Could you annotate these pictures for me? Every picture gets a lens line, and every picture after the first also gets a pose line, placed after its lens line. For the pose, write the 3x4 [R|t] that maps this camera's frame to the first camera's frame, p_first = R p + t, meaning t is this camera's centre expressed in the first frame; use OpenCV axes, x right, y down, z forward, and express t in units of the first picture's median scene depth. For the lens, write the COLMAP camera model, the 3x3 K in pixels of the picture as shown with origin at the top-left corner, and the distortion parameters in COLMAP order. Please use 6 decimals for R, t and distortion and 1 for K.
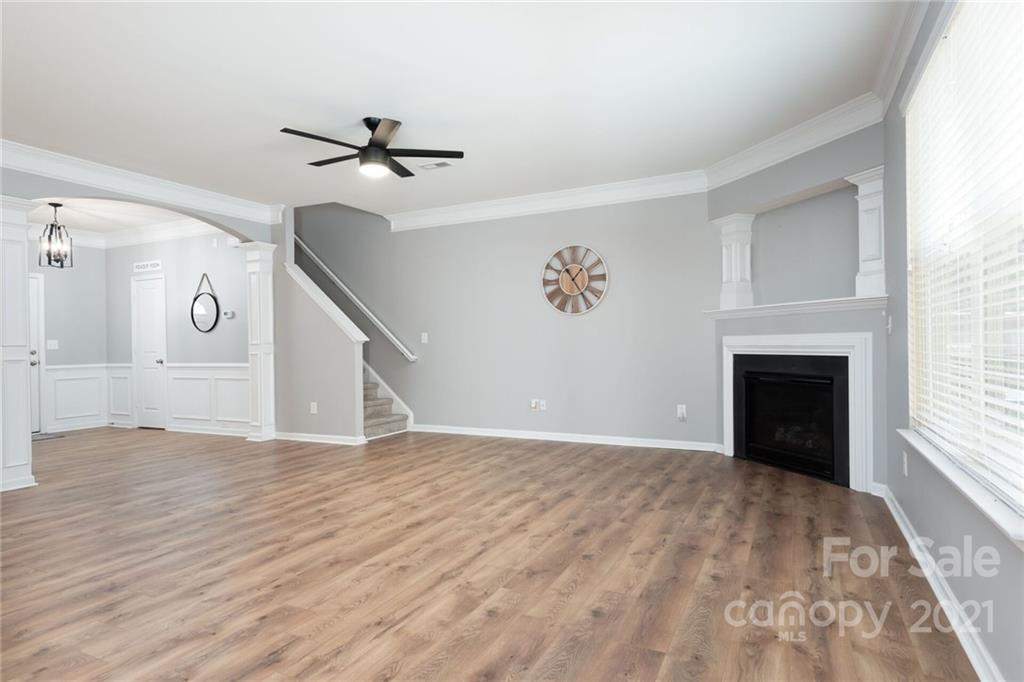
lens RADIAL K [[566.9, 0, 511.8], [0, 566.9, 347.4], [0, 0, 1]] dist [0.034475, -0.003252]
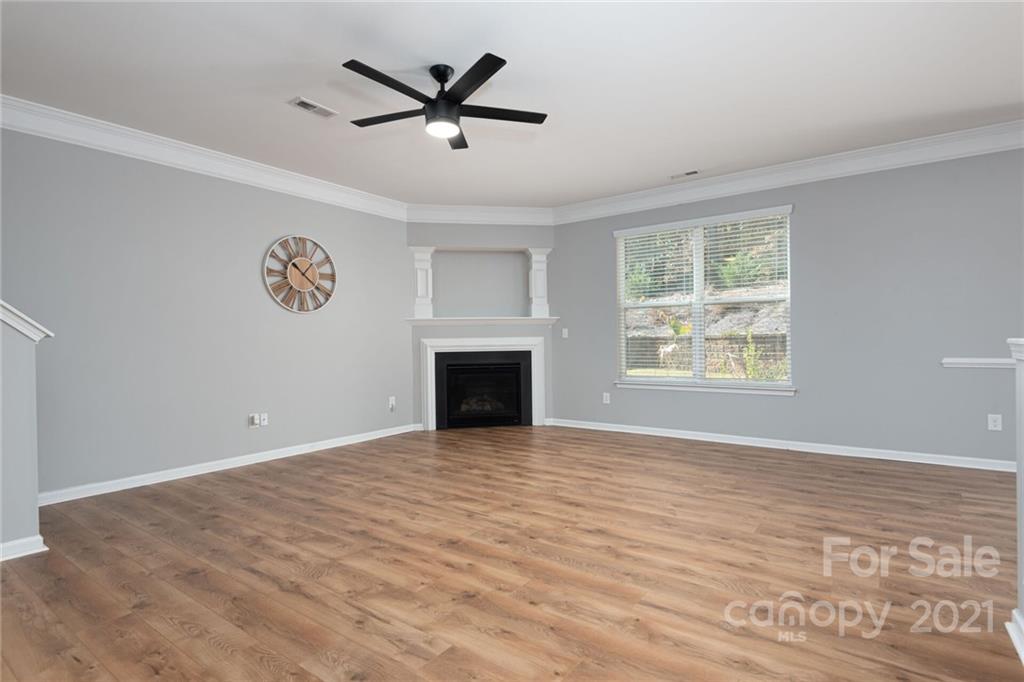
lens RADIAL K [[523.2, 0, 509.4], [0, 523.2, 340.5], [0, 0, 1]] dist [0.027450, 0.000385]
pose [[0.163870, 0.012865, 0.986398, -1.082184], [0.019321, 0.999681, -0.016248, 0.010915], [-0.986293, 0.021721, 0.163569, 0.866636]]
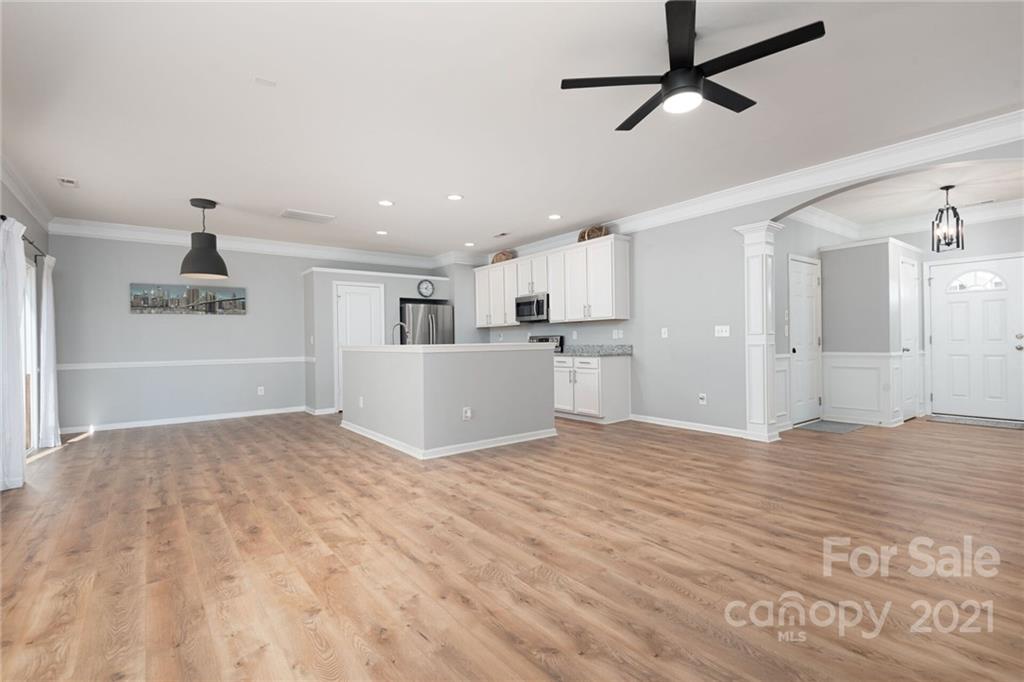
lens RADIAL K [[468.1, 0, 512.6], [0, 468.1, 342.1], [0, 0, 1]] dist [0.011861, -0.005415]
pose [[-0.429580, 0.024201, -0.902704, 0.457780], [0.015177, 0.999693, 0.019579, -0.016564], [0.902901, -0.005289, -0.429816, 1.172263]]
